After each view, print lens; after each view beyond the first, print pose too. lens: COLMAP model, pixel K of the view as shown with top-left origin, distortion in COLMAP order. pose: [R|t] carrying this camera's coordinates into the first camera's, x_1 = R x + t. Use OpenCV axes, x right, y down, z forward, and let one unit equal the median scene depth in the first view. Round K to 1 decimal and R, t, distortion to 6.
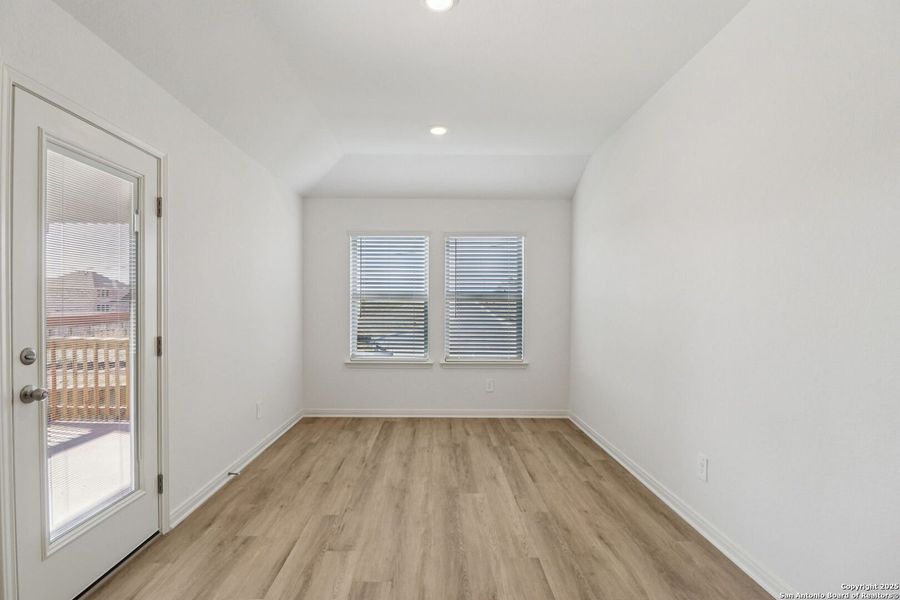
lens RADIAL K [[426.9, 0, 436.0], [0, 426.9, 311.4], [0, 0, 1]] dist [-0.014152, -0.000799]
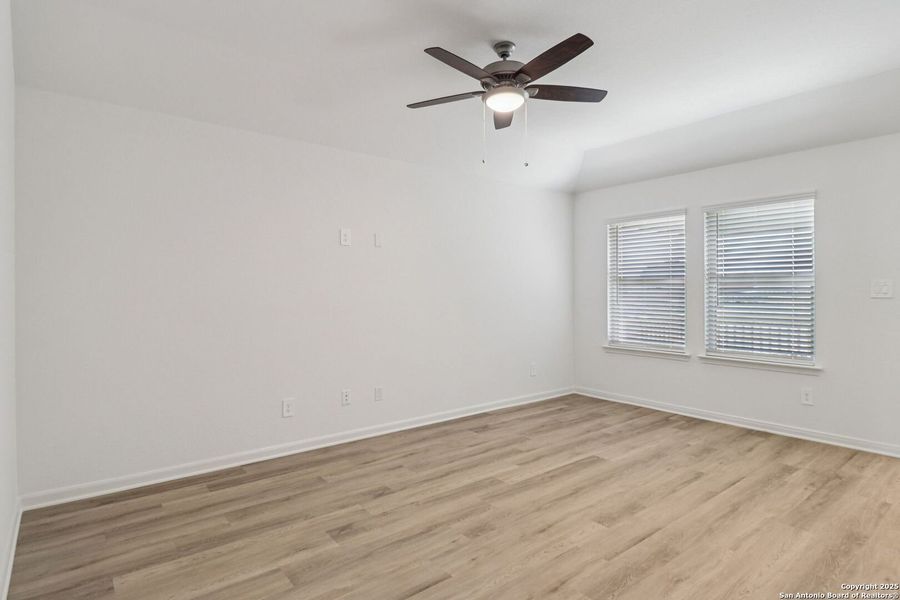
lens RADIAL K [[481.3, 0, 451.3], [0, 481.3, 297.7], [0, 0, 1]] dist [-0.003062, -0.001545]
pose [[0.620874, 0.007981, -0.783870, 0.475287], [-0.007407, 0.999963, 0.004315, -0.002605], [0.783875, 0.003127, 0.620910, -0.025676]]
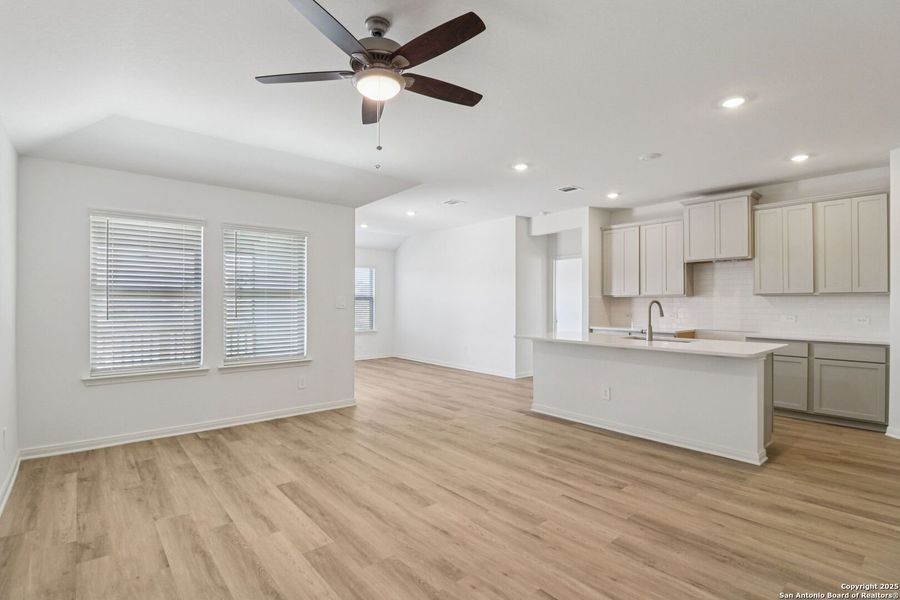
lens RADIAL K [[426.9, 0, 442.7], [0, 426.9, 296.9], [0, 0, 1]] dist [-0.014152, -0.000799]
pose [[0.771025, 0.006858, 0.636768, -0.196859], [0.011051, 0.999647, -0.024147, -0.001745], [-0.636709, 0.025655, 0.770677, 0.003582]]
